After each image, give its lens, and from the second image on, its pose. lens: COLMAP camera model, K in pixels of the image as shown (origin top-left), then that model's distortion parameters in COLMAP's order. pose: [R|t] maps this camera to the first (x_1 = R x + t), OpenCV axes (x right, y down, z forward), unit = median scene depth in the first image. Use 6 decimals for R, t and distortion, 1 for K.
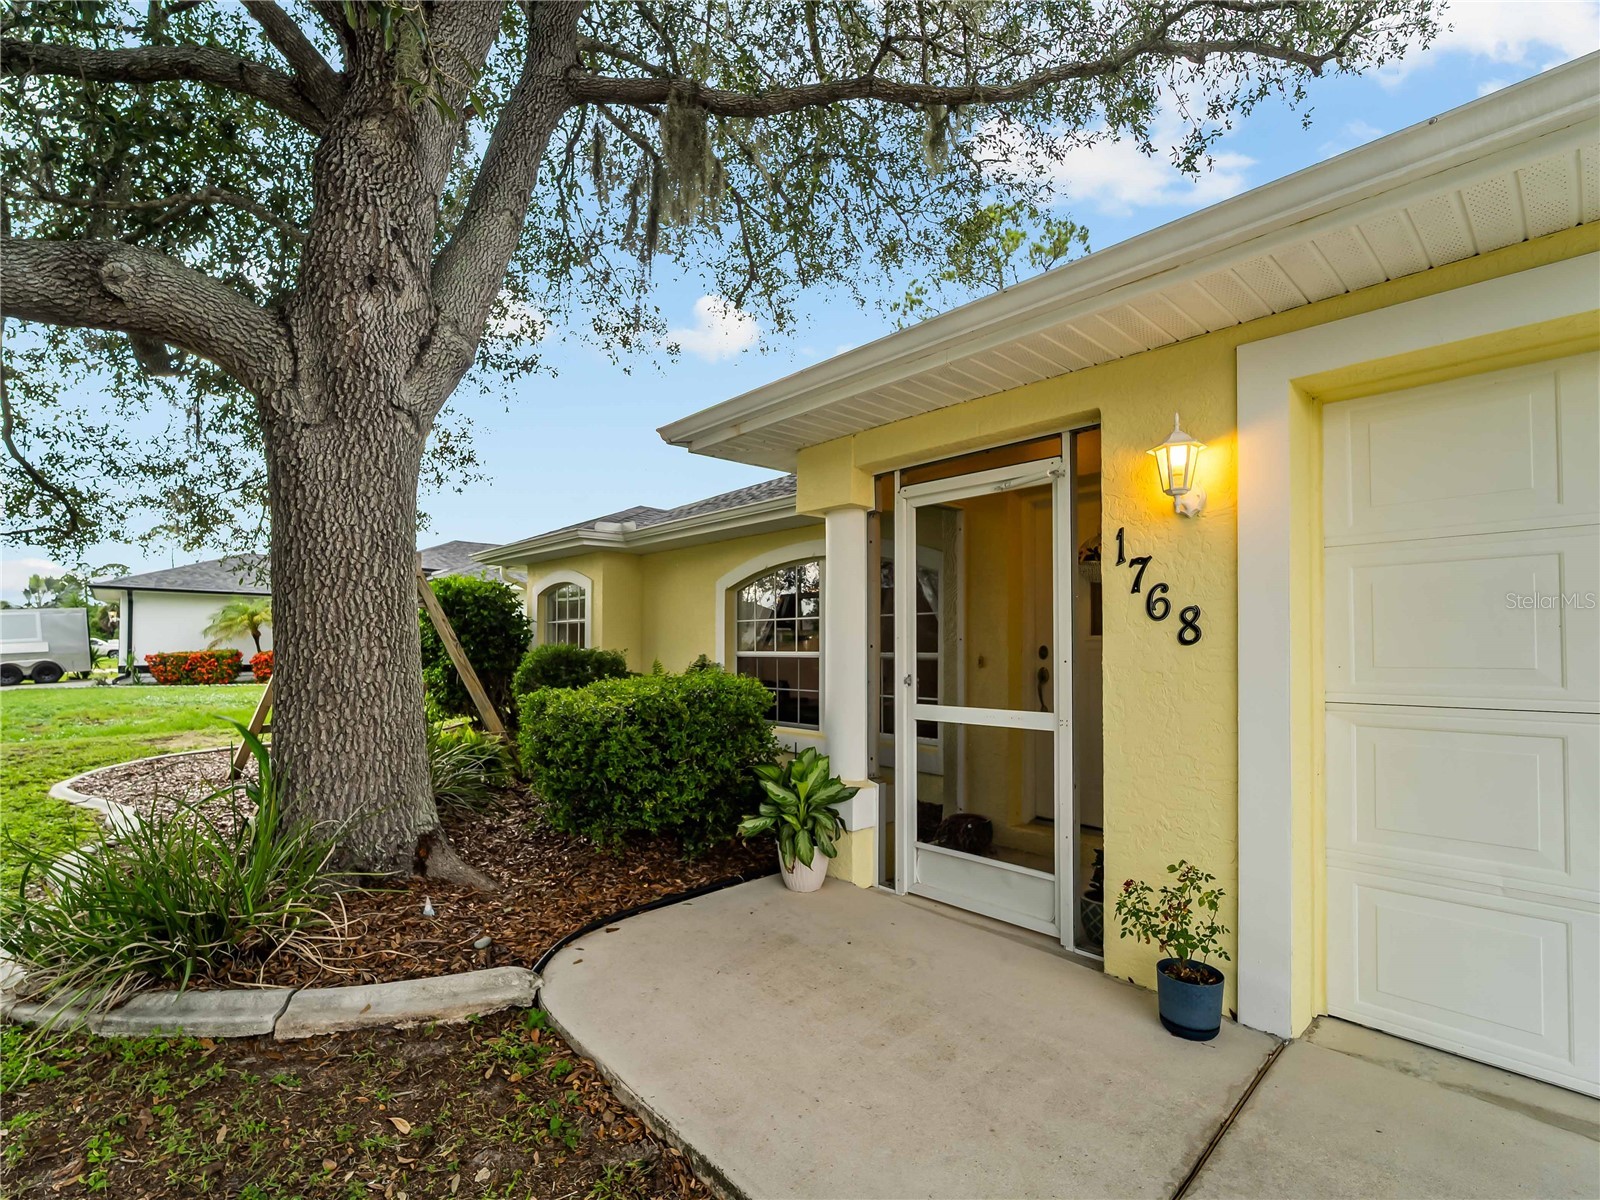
lens RADIAL K [[738.7, 0, 810.4], [0, 738.7, 634.3], [0, 0, 1]] dist [-0.003288, -0.000464]
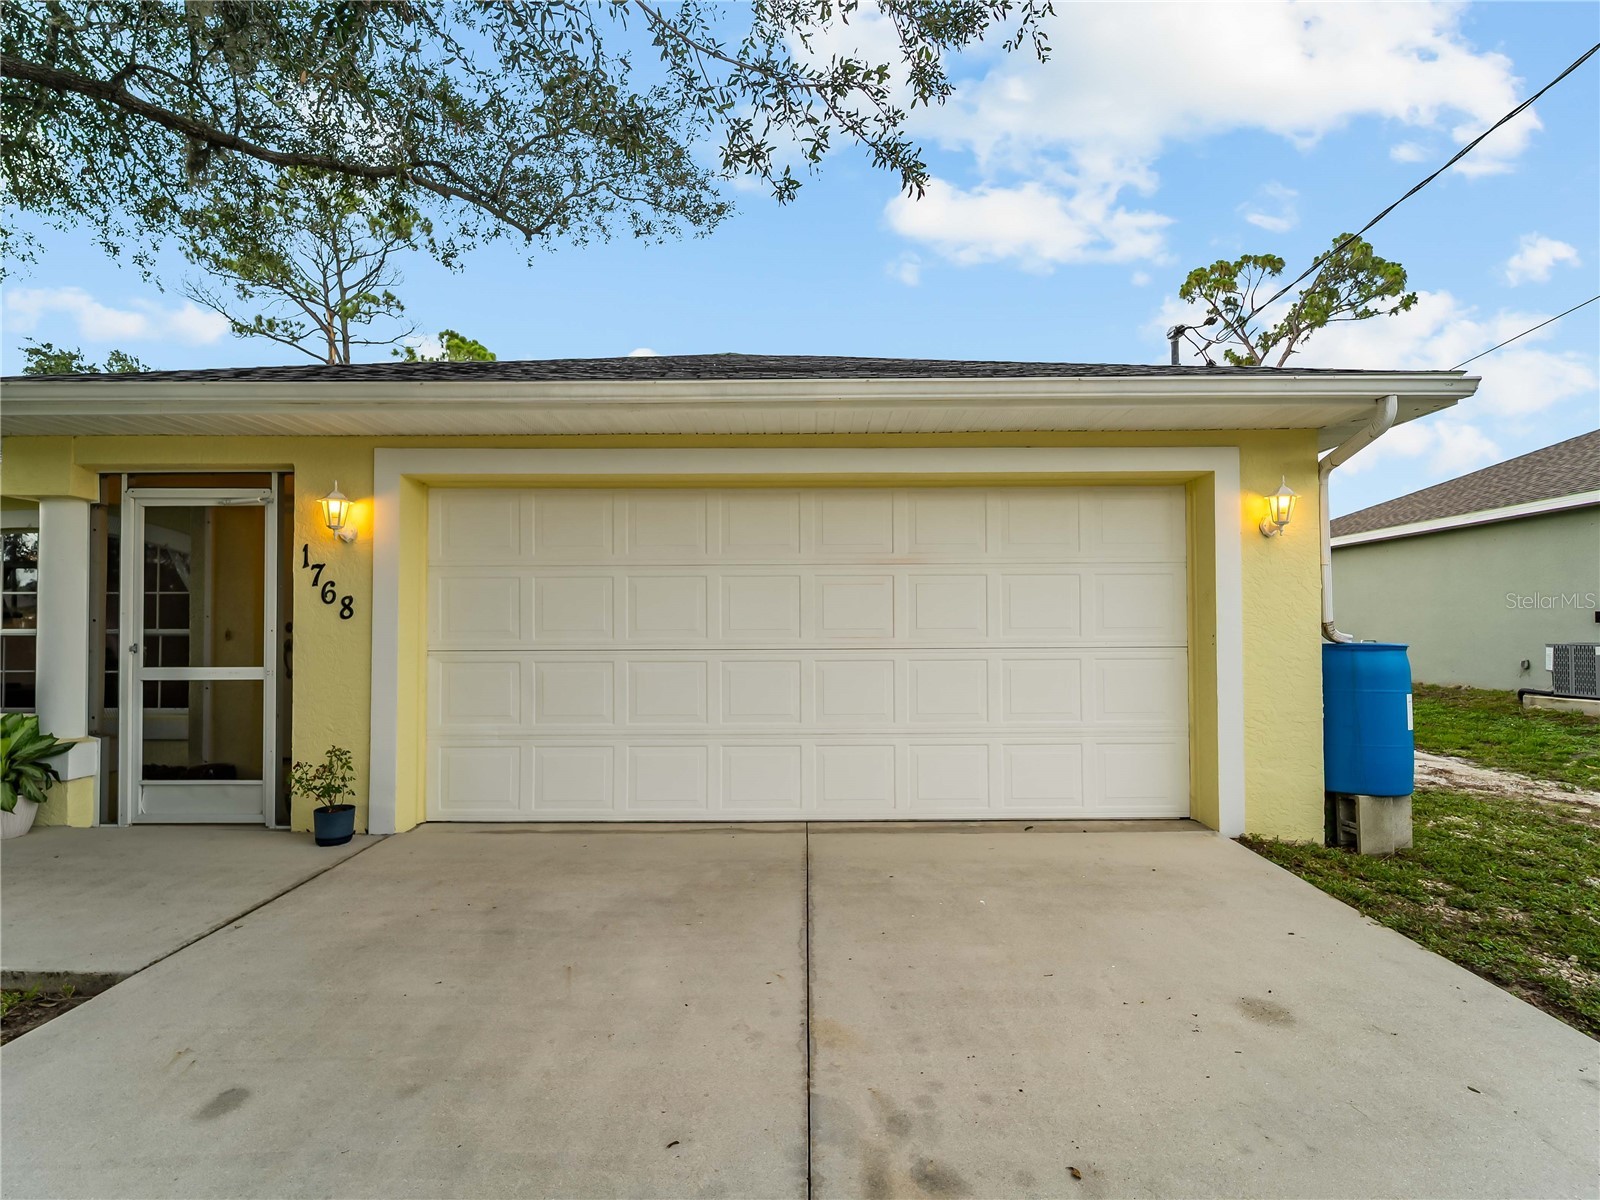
lens RADIAL K [[725.0, 0, 801.7], [0, 725.0, 619.8], [0, 0, 1]] dist [-0.000175, -0.000651]
pose [[0.688009, 0.008268, 0.725655, 0.027777], [-0.009940, 0.999949, -0.001968, 0.007928], [-0.725634, -0.005859, 0.688056, -0.748682]]
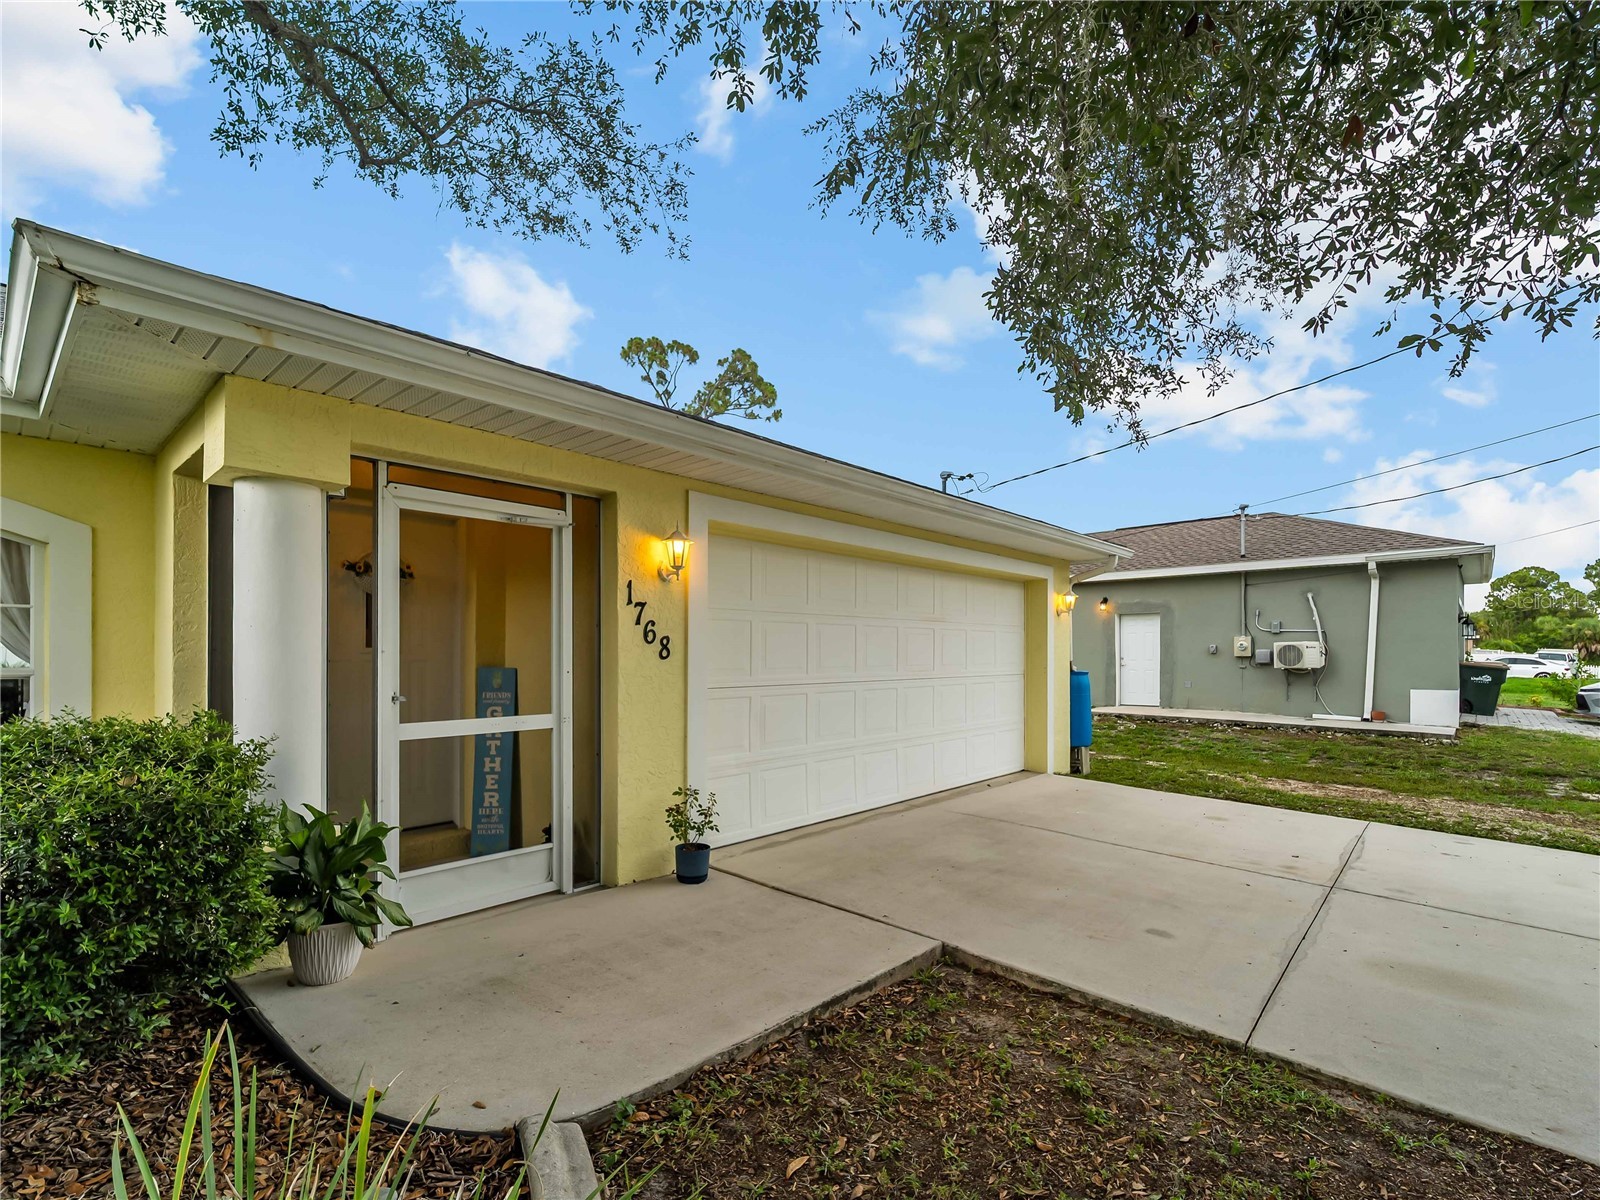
lens RADIAL K [[742.6, 0, 801.5], [0, 742.6, 652.0], [0, 0, 1]] dist [0.001895, -0.000071]
pose [[-0.073173, 0.002406, 0.997316, -0.994504], [-0.020042, 0.999792, -0.003882, -0.001489], [-0.997118, -0.020272, -0.073110, 0.700270]]
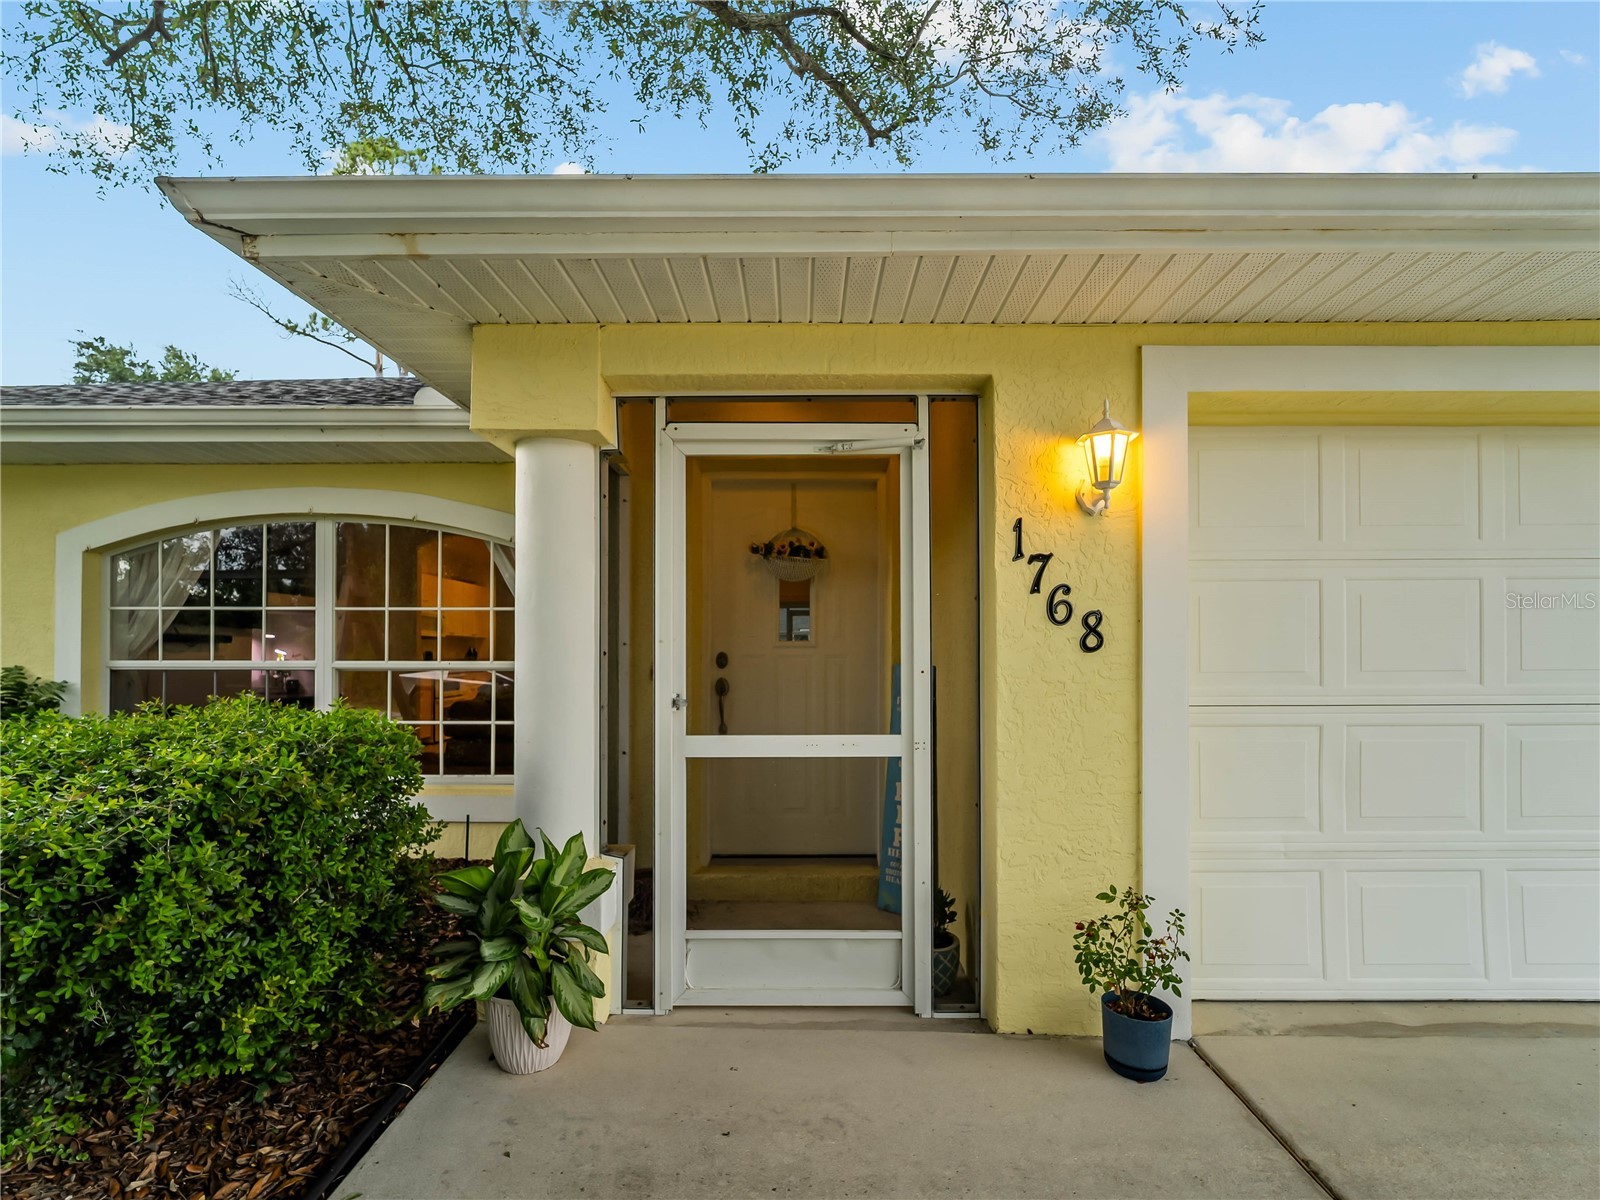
lens RADIAL K [[738.6, 0, 807.6], [0, 738.6, 644.8], [0, 0, 1]] dist [-0.000642, -0.000119]
pose [[0.689426, 0.006814, 0.724324, -0.352371], [-0.011599, 0.999931, 0.001633, 0.006708], [-0.724263, -0.009527, 0.689458, 0.528514]]
